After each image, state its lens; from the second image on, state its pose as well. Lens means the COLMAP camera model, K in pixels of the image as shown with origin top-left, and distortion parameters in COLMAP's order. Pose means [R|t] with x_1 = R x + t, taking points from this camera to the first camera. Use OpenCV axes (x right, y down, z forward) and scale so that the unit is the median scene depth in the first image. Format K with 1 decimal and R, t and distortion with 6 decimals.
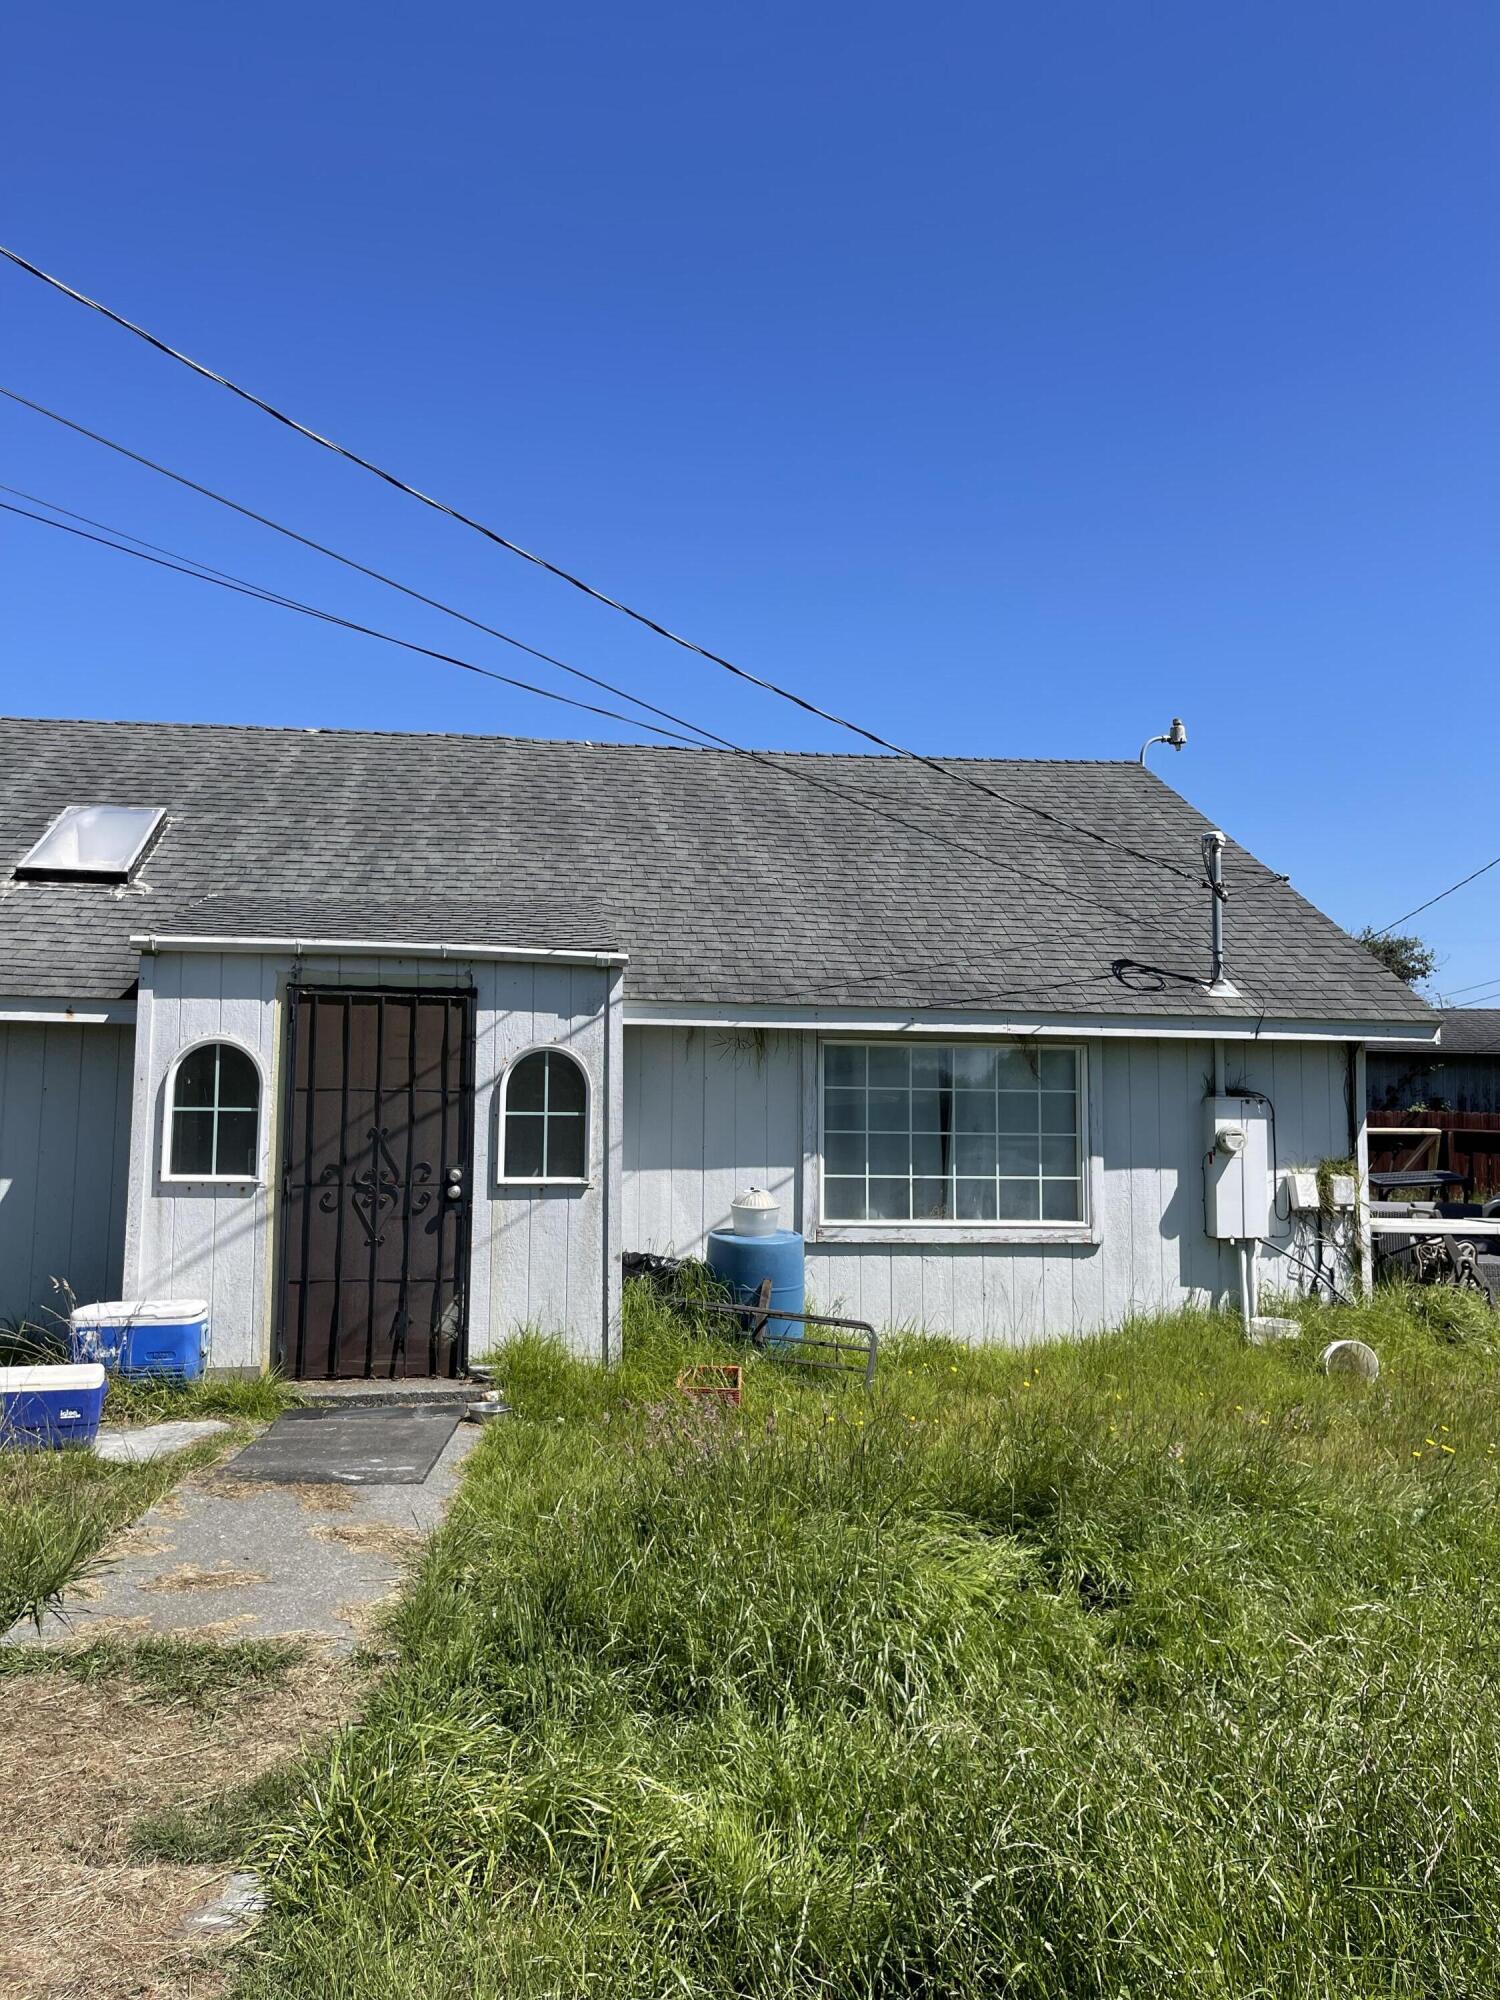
lens RADIAL K [[1516.5, 0, 752.8], [0, 1516.5, 1012.2], [0, 0, 1]] dist [0.050353, -0.085647]
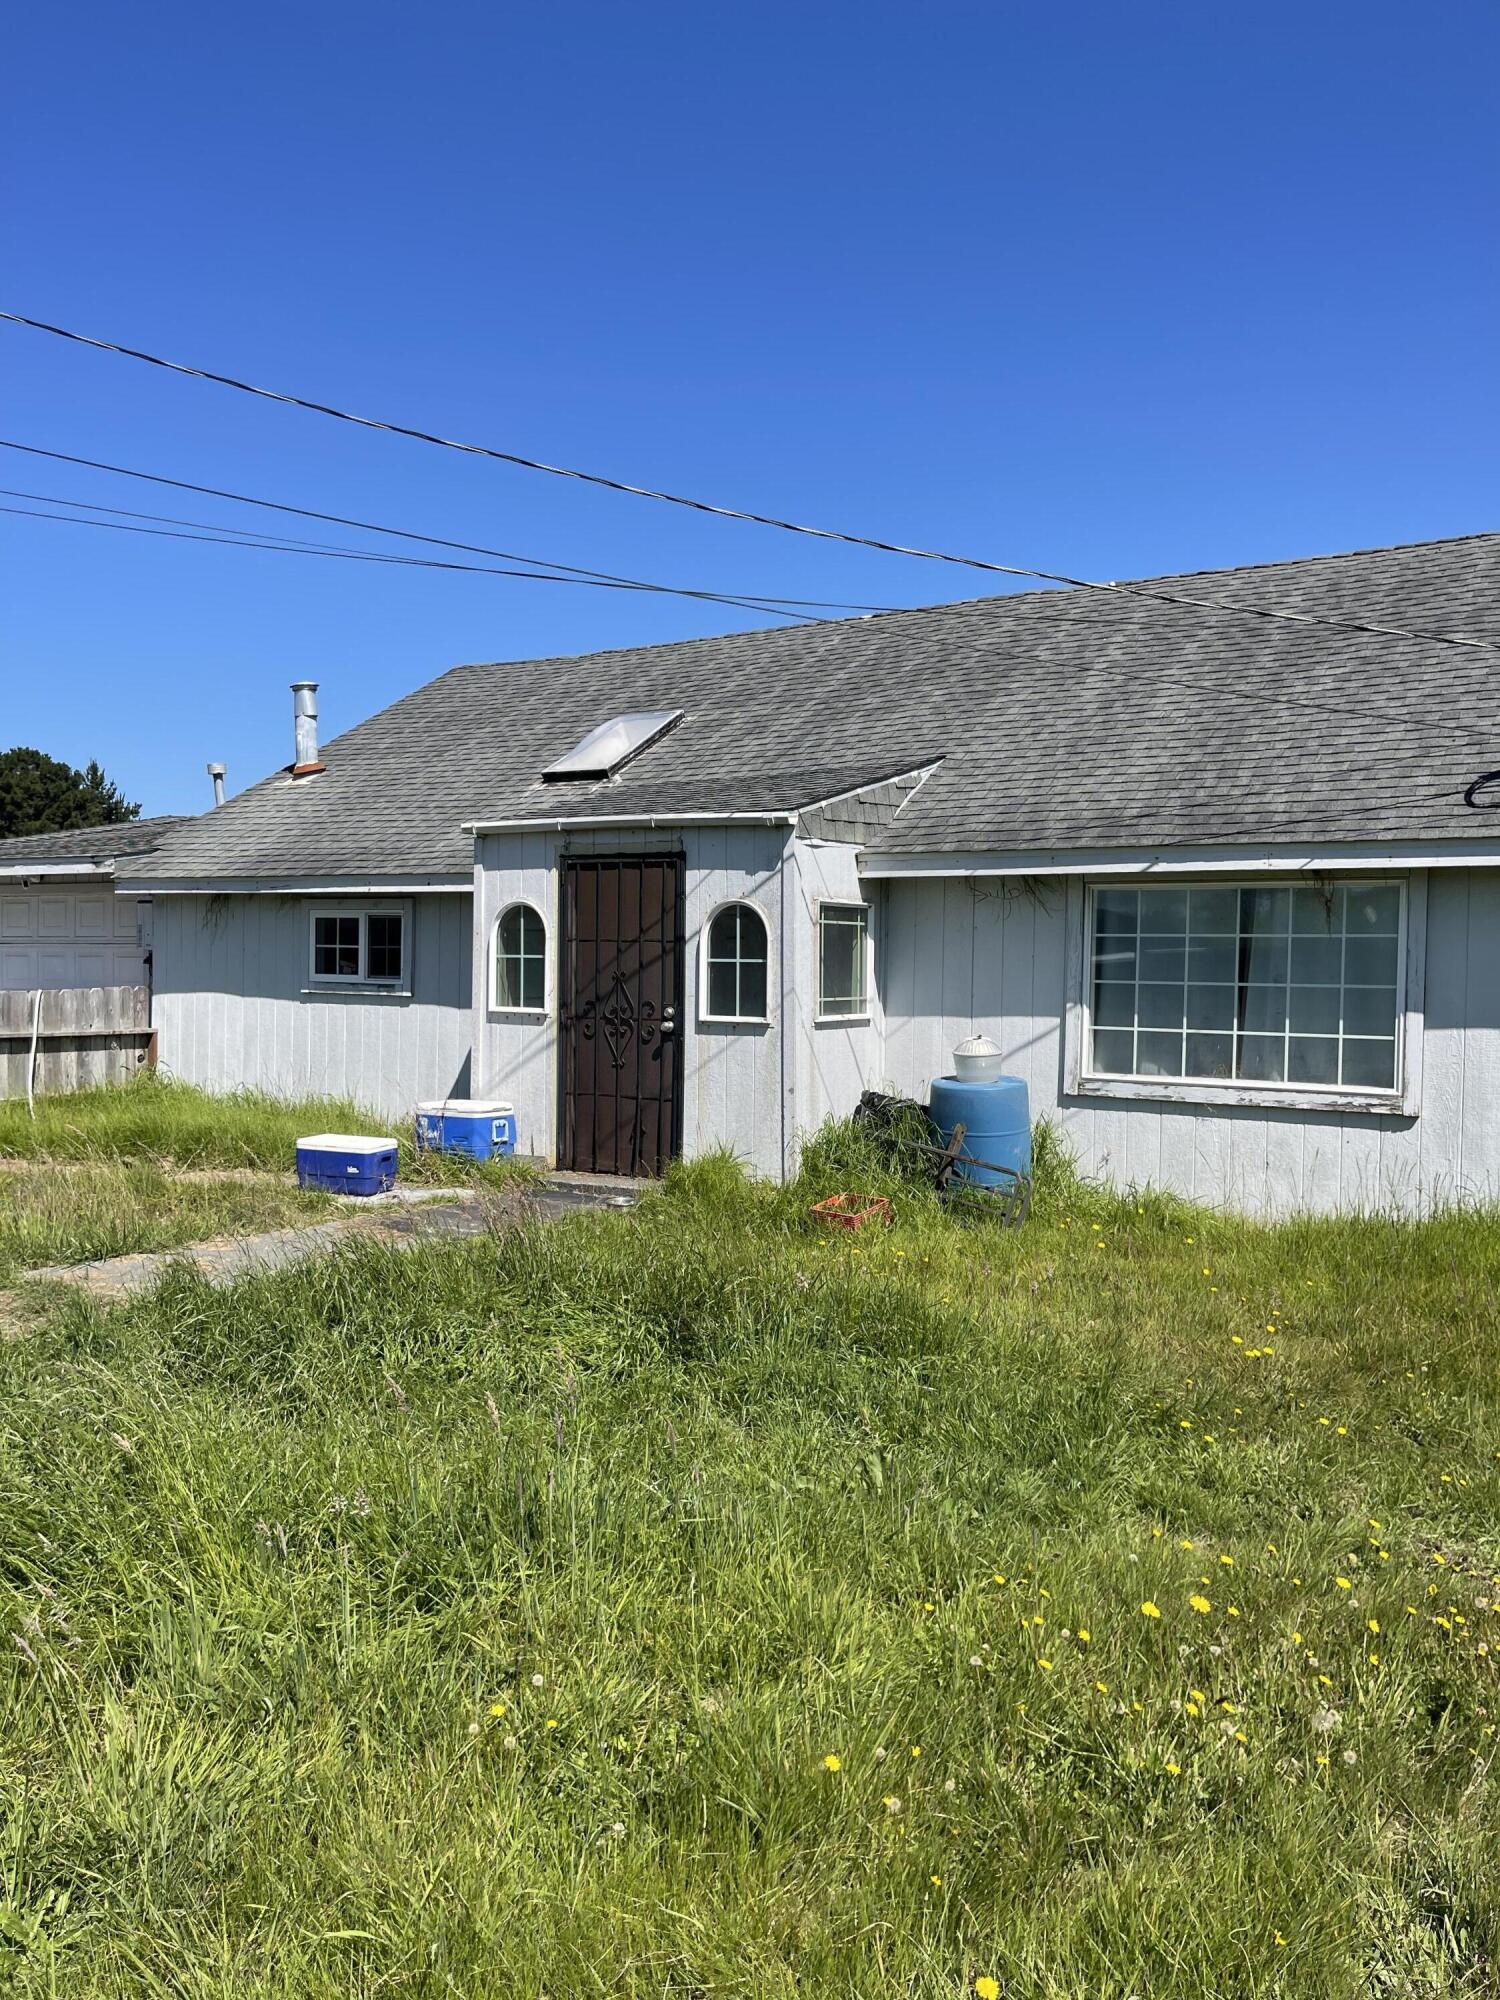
lens RADIAL K [[1516.5, 0, 752.8], [0, 1516.5, 1012.2], [0, 0, 1]] dist [0.050353, -0.085647]
pose [[0.749556, 0.020507, -0.661624, 0.557924], [0.039430, 0.996362, 0.075553, 0.018826], [0.660766, -0.082719, 0.746020, 0.150559]]
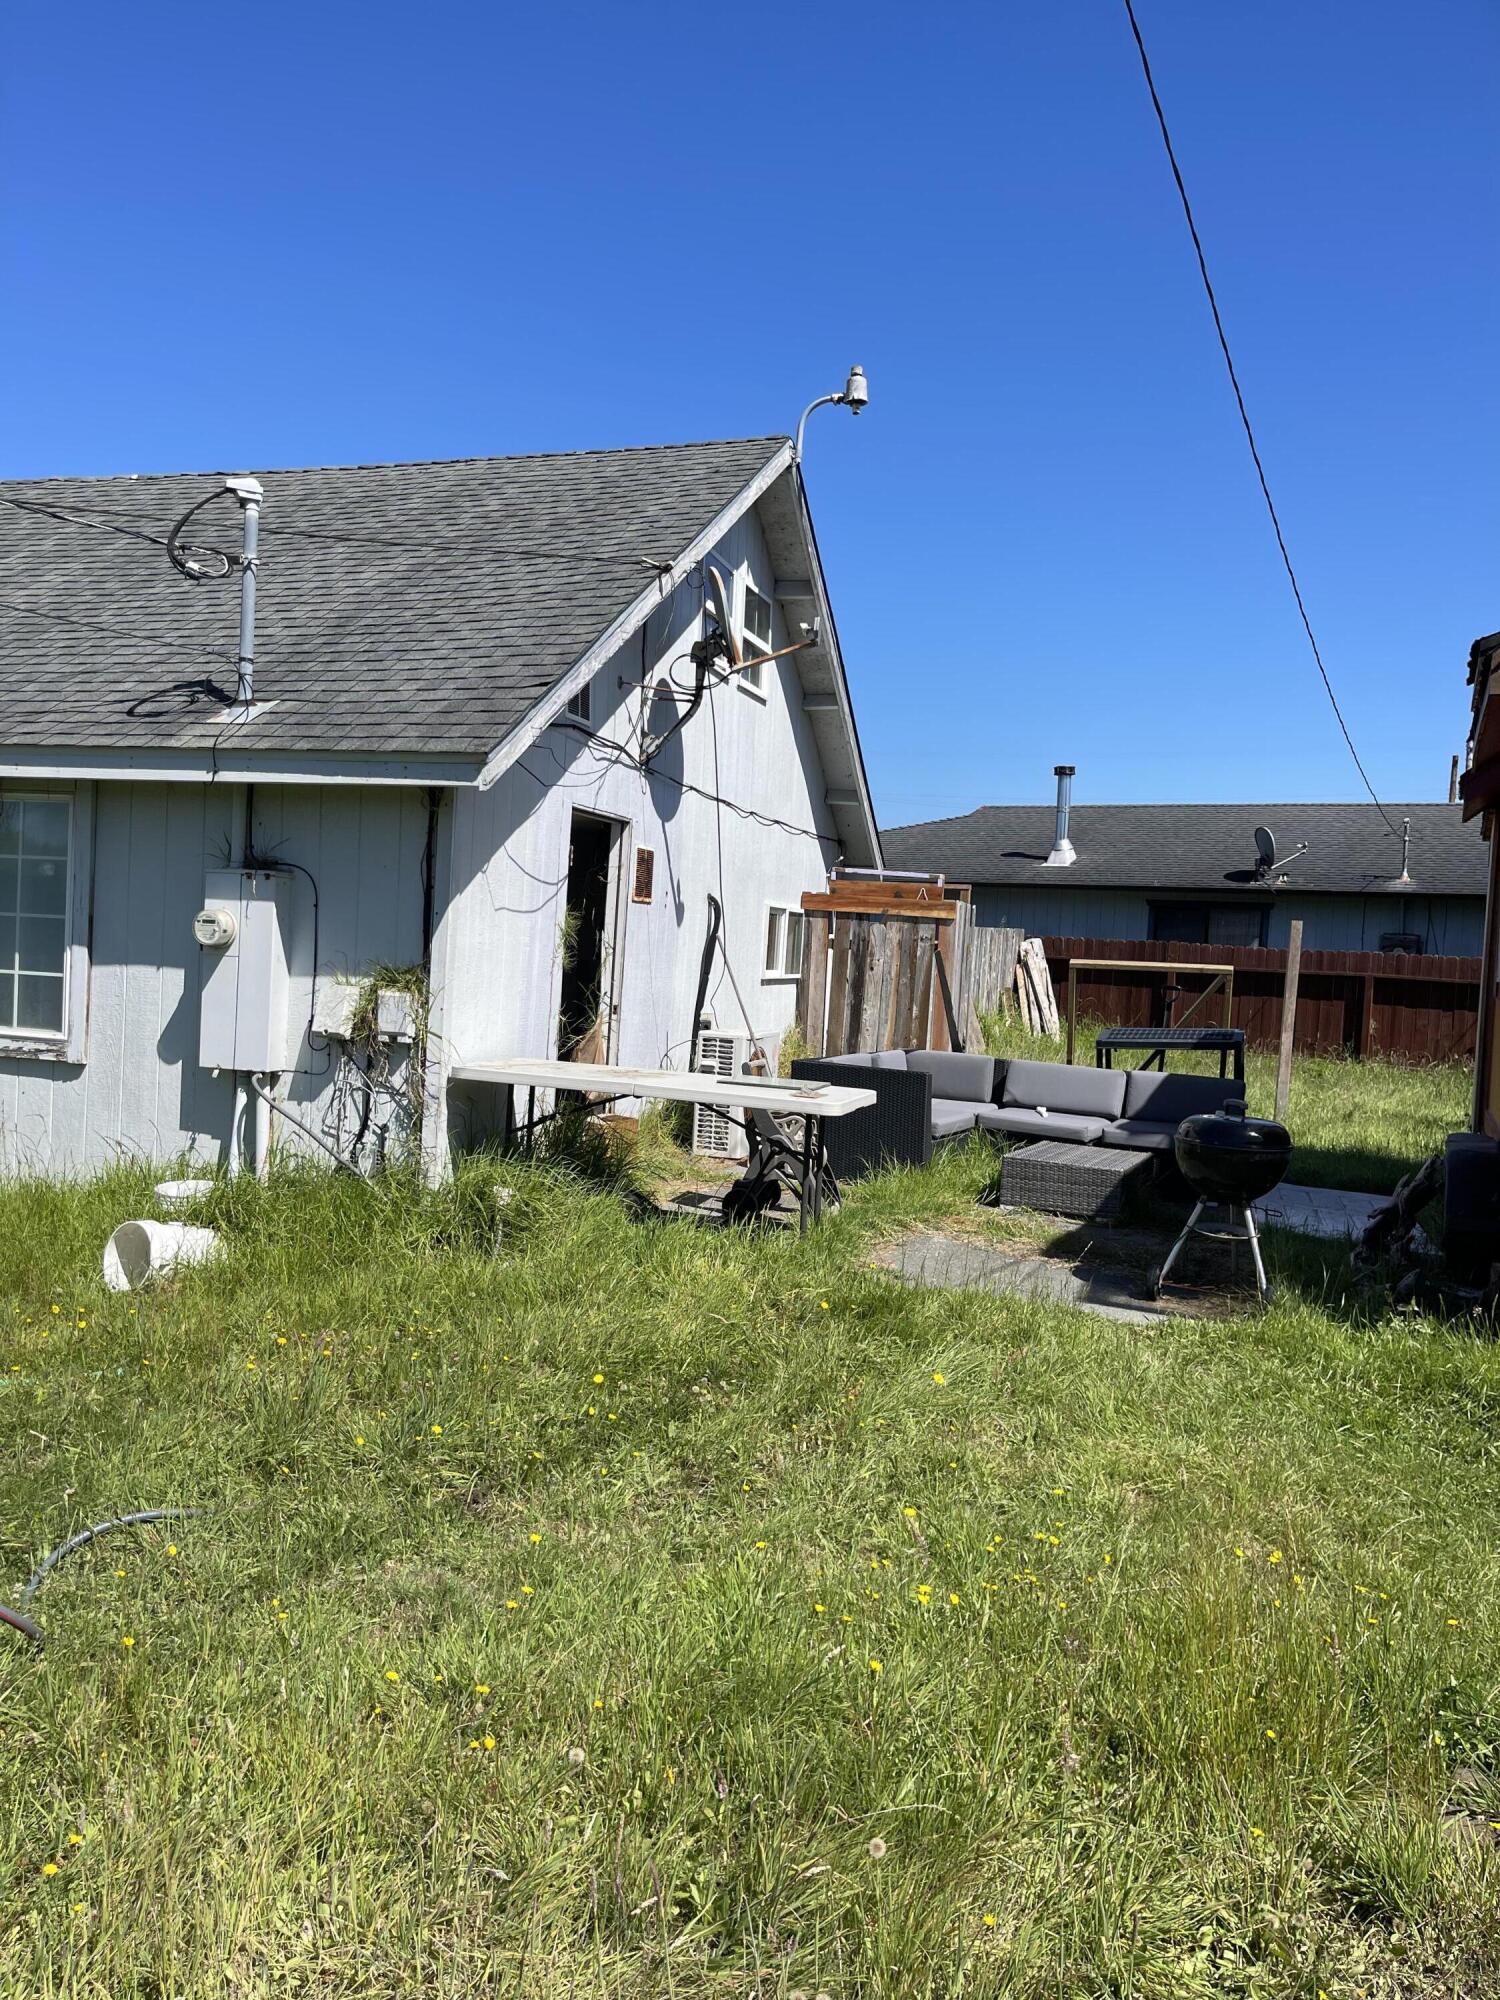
lens RADIAL K [[1515.2, 0, 776.2], [0, 1515.2, 1032.4], [0, 0, 1]] dist [-0.001894, 0.004748]
pose [[0.897140, 0.060260, -0.437617, 0.937616], [-0.010589, 0.993301, 0.115071, 0.052894], [0.441620, -0.098601, 0.891768, 0.539718]]
